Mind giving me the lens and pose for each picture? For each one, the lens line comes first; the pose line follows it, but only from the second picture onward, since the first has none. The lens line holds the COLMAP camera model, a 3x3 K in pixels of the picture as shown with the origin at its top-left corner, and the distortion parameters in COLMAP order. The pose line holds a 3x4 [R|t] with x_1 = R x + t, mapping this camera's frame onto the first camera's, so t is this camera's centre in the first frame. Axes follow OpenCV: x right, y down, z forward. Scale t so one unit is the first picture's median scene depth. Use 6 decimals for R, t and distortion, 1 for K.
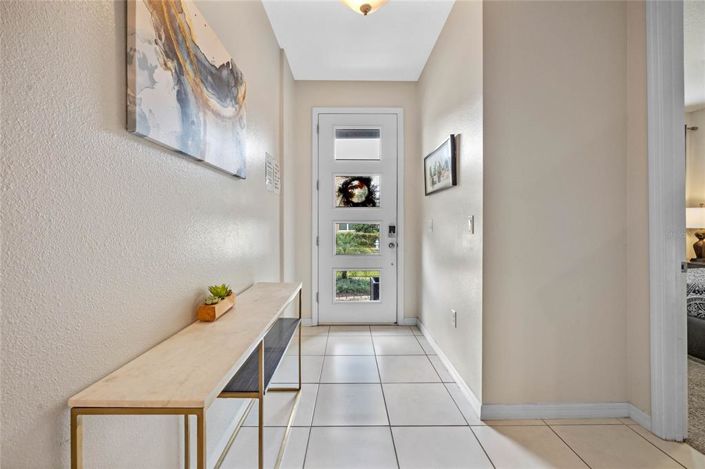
lens RADIAL K [[281.0, 0, 351.2], [0, 281.0, 230.6], [0, 0, 1]] dist [0.000467, -0.000006]
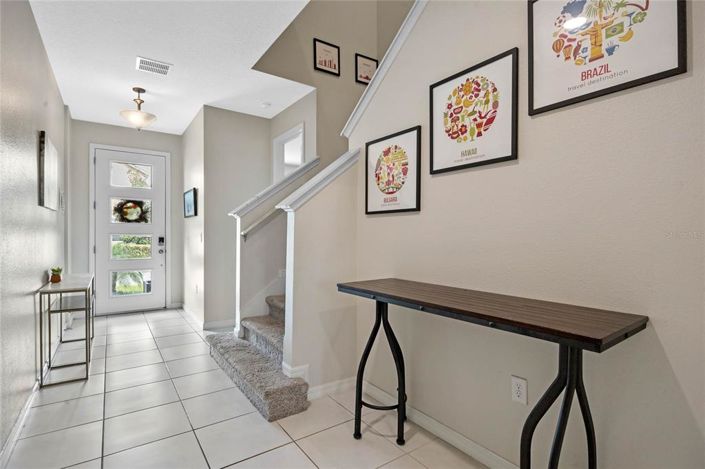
lens RADIAL K [[341.2, 0, 343.3], [0, 341.2, 243.1], [0, 0, 1]] dist [-0.000020, 0.000128]
pose [[0.830187, -0.003540, 0.557474, -0.046823], [0.001508, 0.999990, 0.004104, 0.006186], [-0.557483, -0.002566, 0.830184, -0.891245]]
